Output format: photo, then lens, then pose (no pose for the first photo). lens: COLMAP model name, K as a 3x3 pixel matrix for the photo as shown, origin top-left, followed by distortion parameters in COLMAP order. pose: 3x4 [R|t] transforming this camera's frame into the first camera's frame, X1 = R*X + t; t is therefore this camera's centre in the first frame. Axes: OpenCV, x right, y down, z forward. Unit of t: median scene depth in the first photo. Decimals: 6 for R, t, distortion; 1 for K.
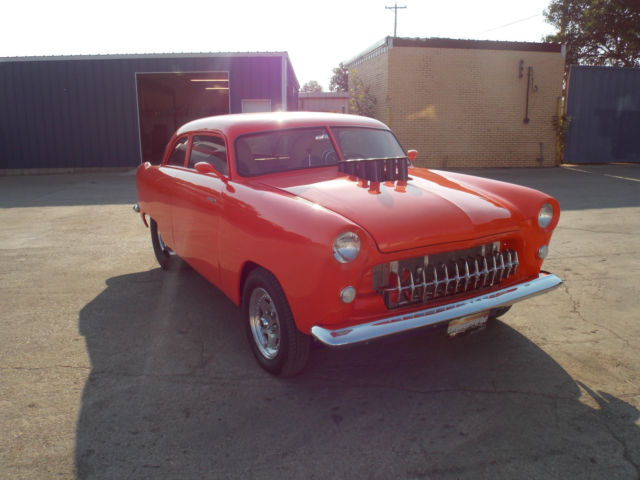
lens RADIAL K [[558.4, 0, 320.0], [0, 558.4, 240.0], [0, 0, 1]] dist [-0.020466, -0.001625]
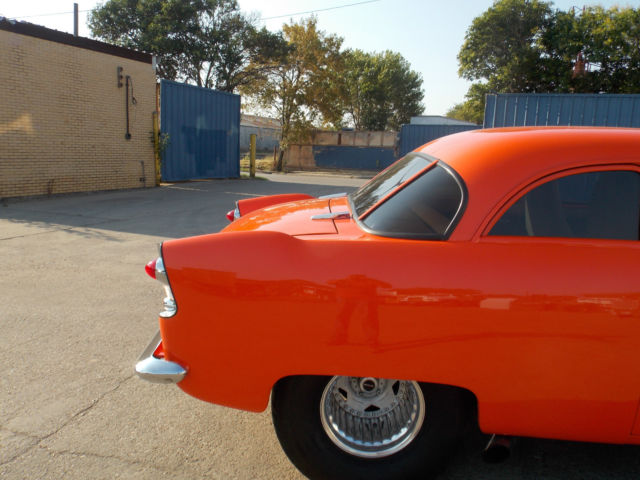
lens RADIAL K [[549.8, 0, 321.4], [0, 549.8, 241.8], [0, 0, 1]] dist [-0.032279, -0.000310]
pose [[0.547107, -0.127047, 0.827365, -0.203756], [0.145692, 0.987781, 0.055339, -0.052587], [-0.824286, 0.090264, 0.558932, 0.278675]]
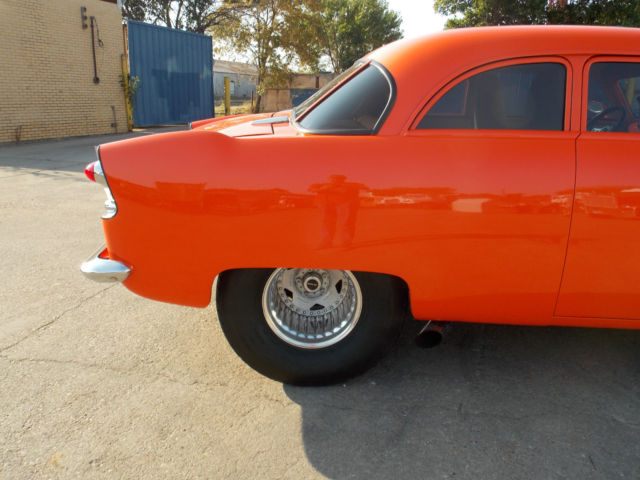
lens RADIAL K [[549.8, 0, 321.4], [0, 549.8, 241.8], [0, 0, 1]] dist [-0.032279, -0.000310]
pose [[0.519179, -0.218350, 0.826303, -0.203267], [0.170135, 0.973869, 0.150446, -0.038616], [-0.837560, 0.062474, 0.542761, 0.267207]]
